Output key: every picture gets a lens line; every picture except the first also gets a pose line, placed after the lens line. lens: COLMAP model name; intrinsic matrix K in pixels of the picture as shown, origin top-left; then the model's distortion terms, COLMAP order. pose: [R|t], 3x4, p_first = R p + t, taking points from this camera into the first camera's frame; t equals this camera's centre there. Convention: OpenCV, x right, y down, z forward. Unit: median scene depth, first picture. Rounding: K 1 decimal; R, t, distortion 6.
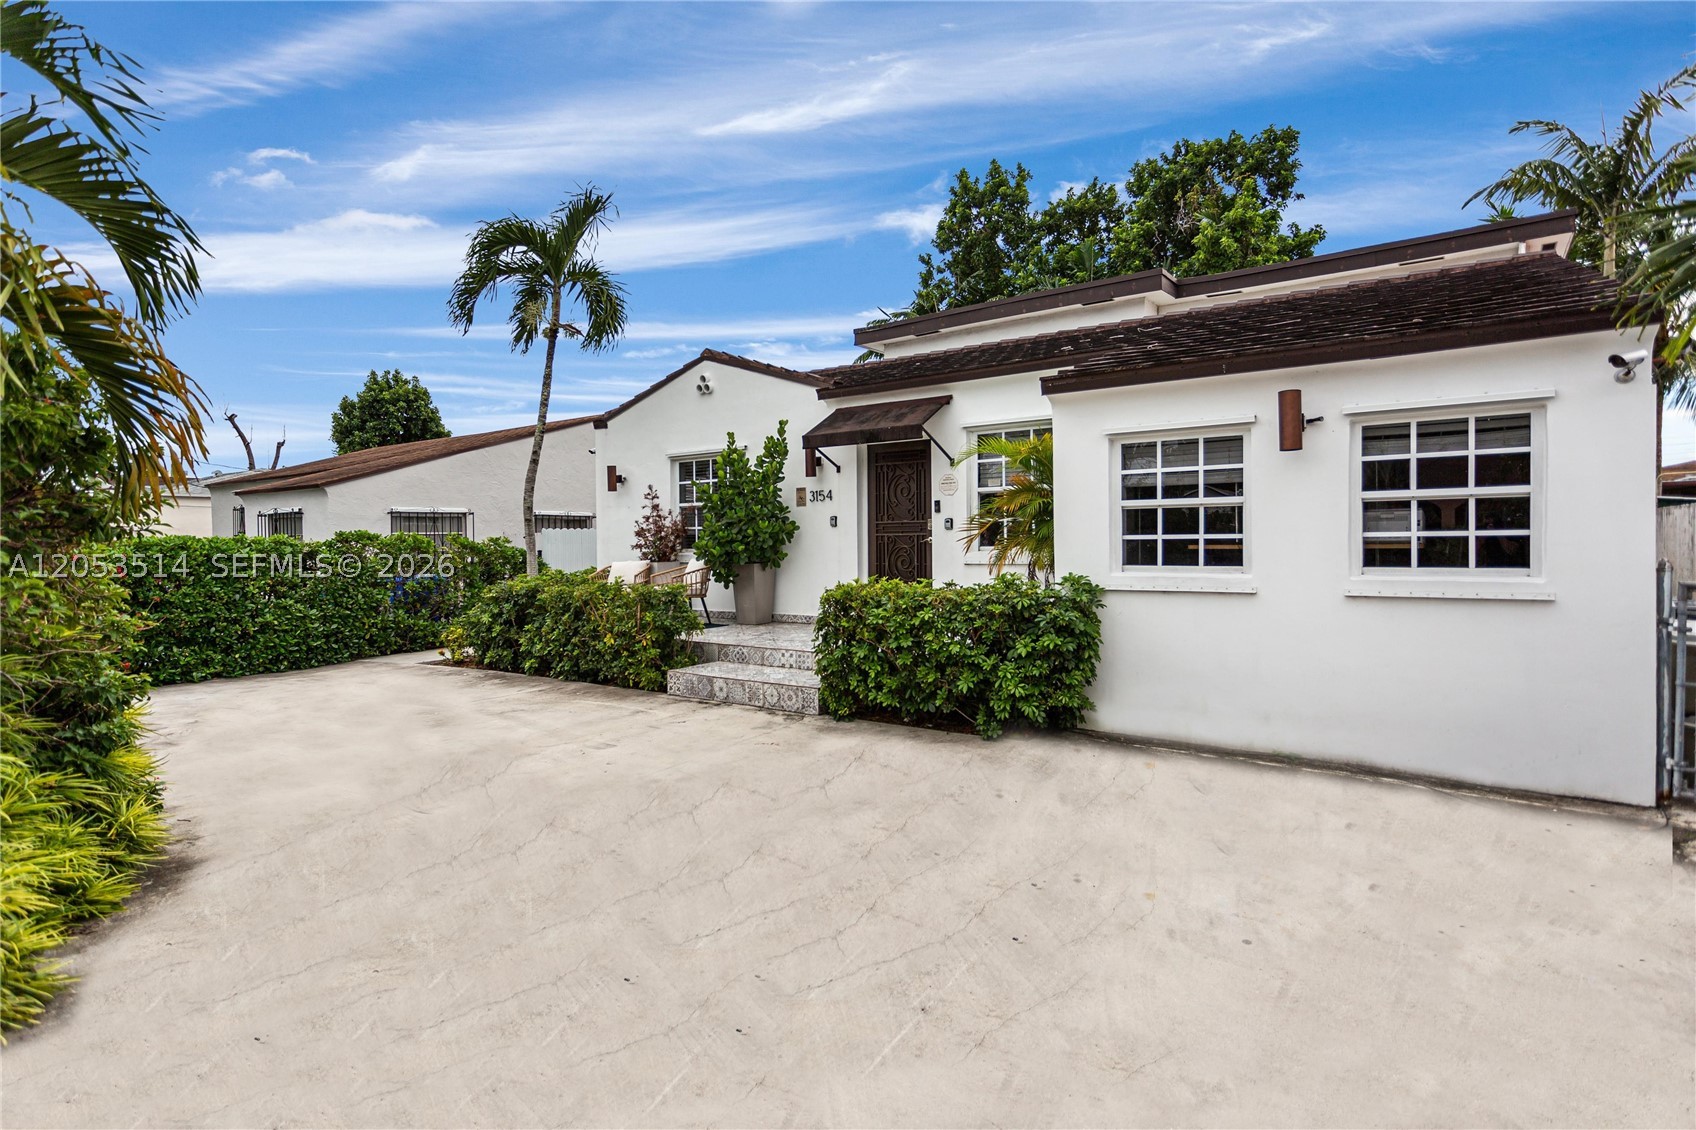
lens RADIAL K [[842.9, 0, 843.8], [0, 842.9, 542.3], [0, 0, 1]] dist [-0.013525, 0.000219]
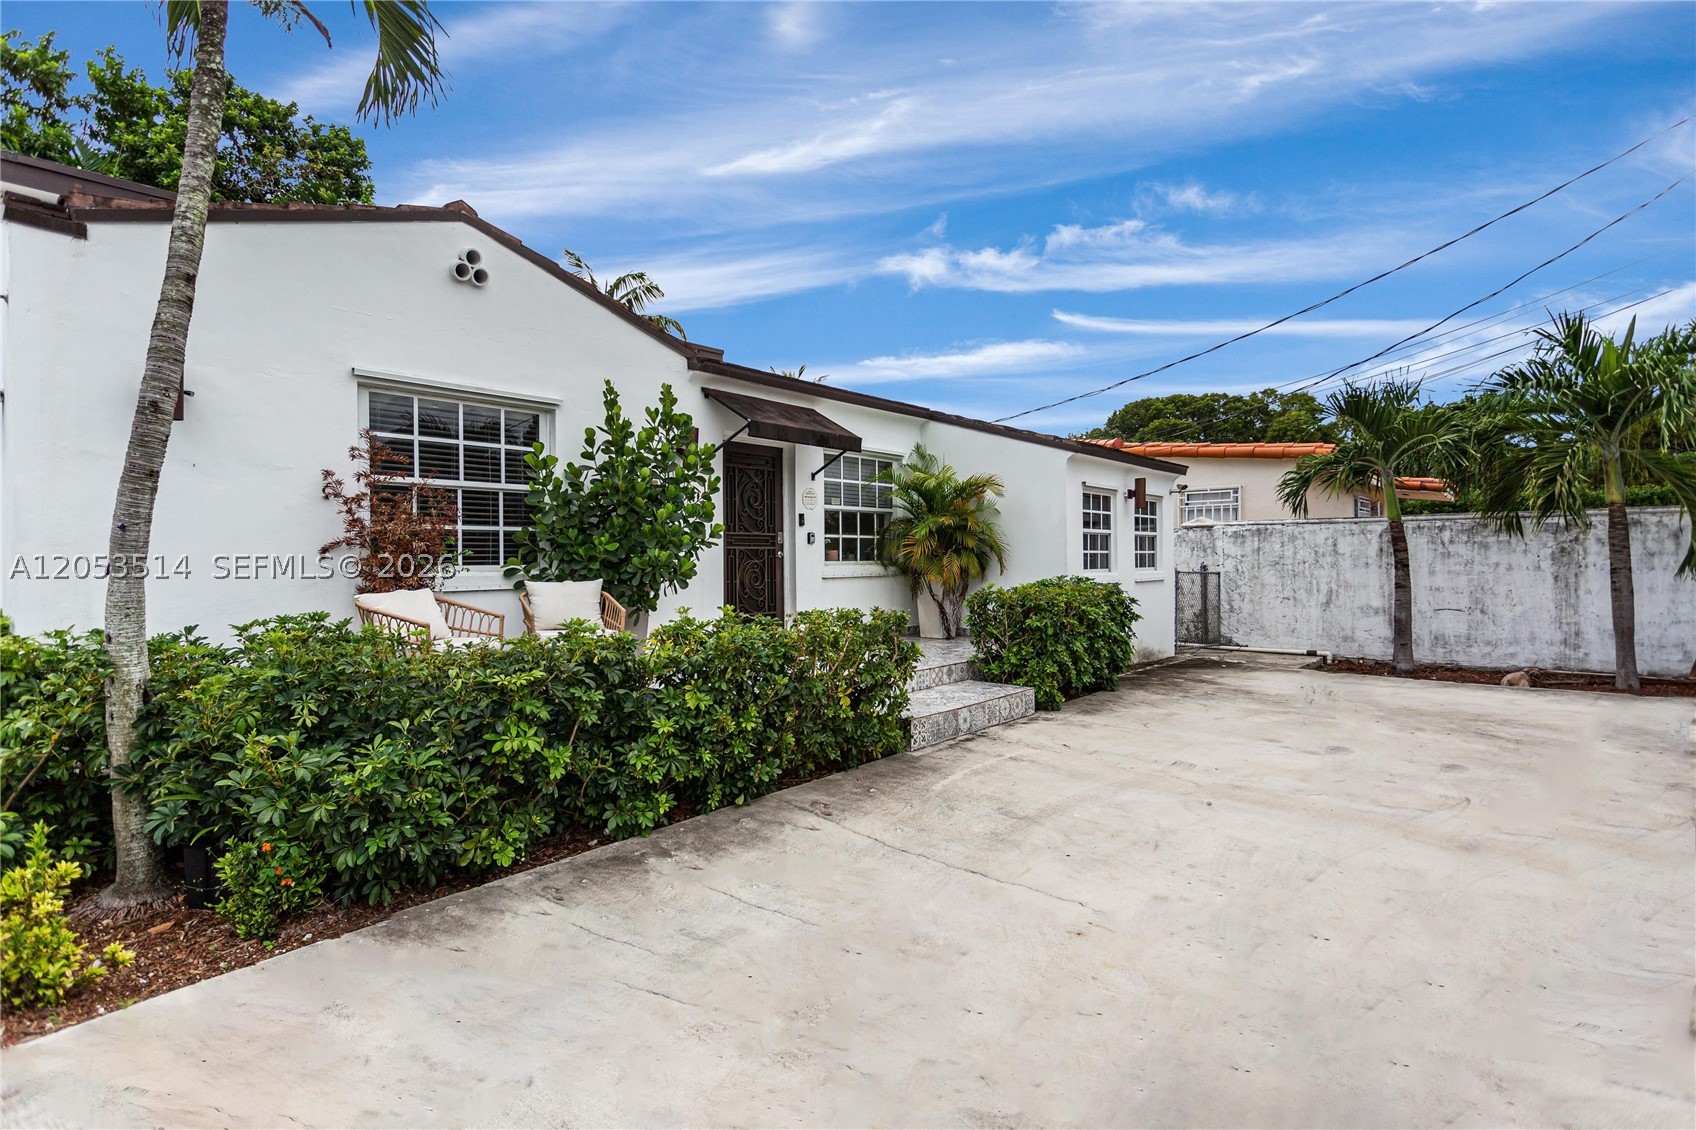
lens RADIAL K [[816.7, 0, 848.0], [0, 816.7, 565.0], [0, 0, 1]] dist [0.018498, -0.000004]
pose [[0.092799, 0.003860, 0.995677, -0.883048], [0.009388, 0.999945, -0.004752, 0.015525], [-0.995641, 0.009788, 0.092757, 0.922421]]
